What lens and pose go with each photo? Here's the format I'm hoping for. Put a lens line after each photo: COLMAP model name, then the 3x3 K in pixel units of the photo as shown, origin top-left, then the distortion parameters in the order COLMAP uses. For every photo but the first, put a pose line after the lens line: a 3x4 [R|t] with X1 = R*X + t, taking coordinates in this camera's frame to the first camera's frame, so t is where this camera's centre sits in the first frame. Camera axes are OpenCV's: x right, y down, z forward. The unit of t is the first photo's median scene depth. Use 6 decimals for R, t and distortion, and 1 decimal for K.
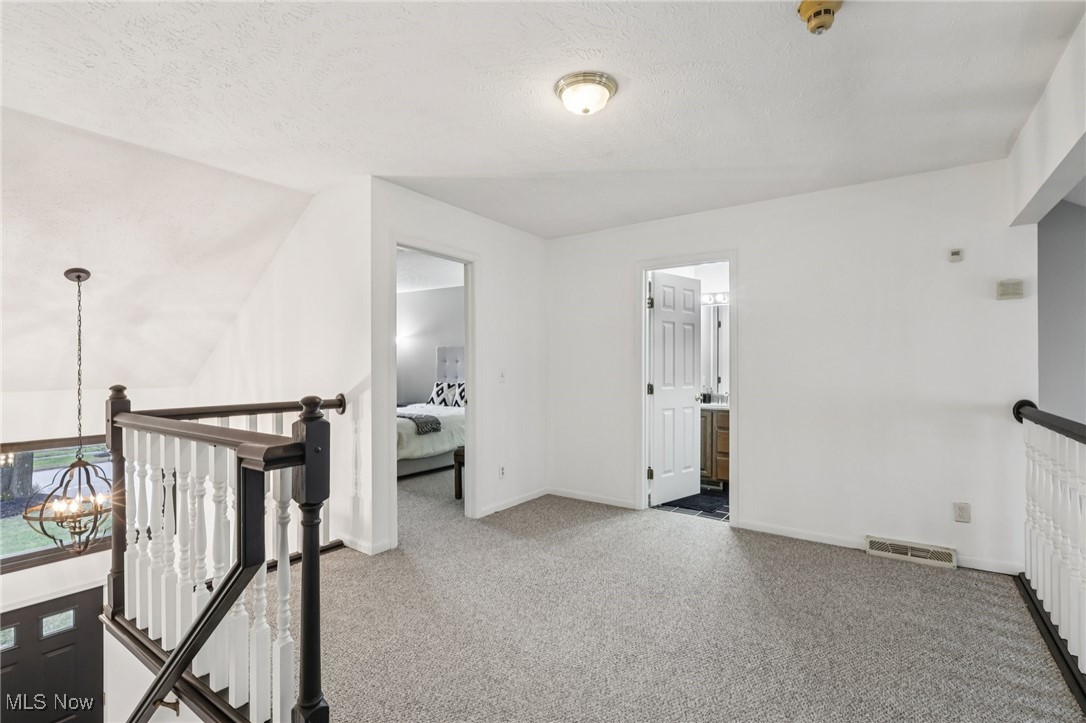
lens RADIAL K [[504.8, 0, 536.5], [0, 504.8, 366.3], [0, 0, 1]] dist [-0.002262, -0.000462]
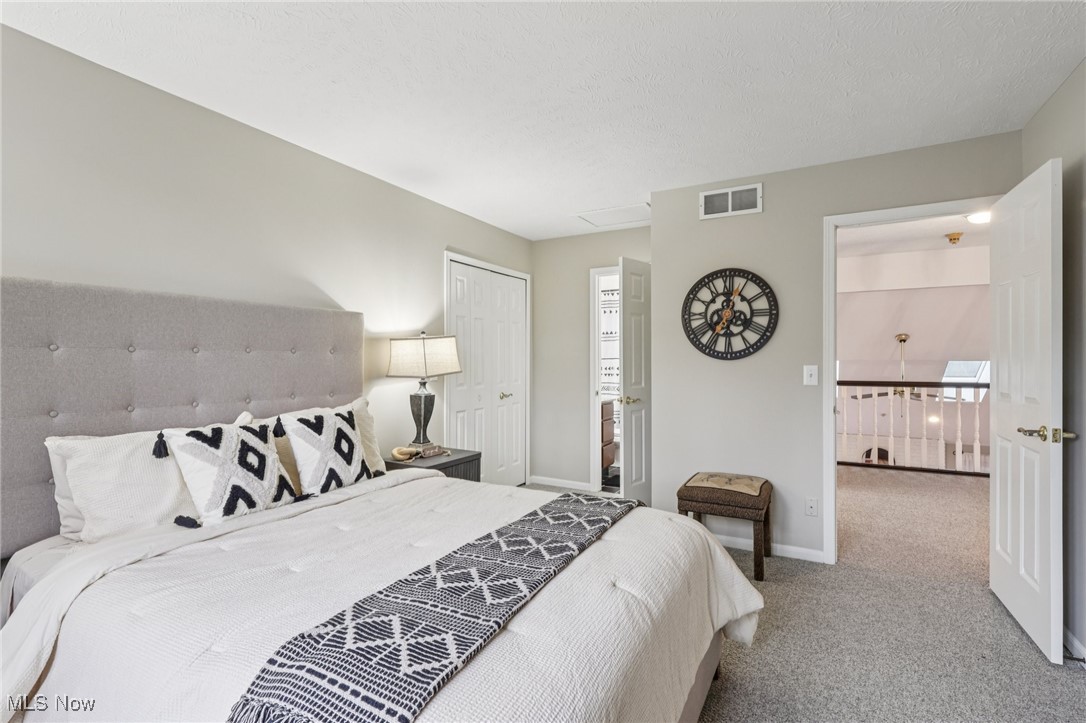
lens RADIAL K [[504.8, 0, 535.4], [0, 504.8, 360.2], [0, 0, 1]] dist [-0.002262, -0.000462]
pose [[-0.107949, 0.003064, 0.994152, -0.607086], [0.004104, 0.999988, -0.002637, -0.002598], [-0.994148, 0.003796, -0.107960, 1.106609]]
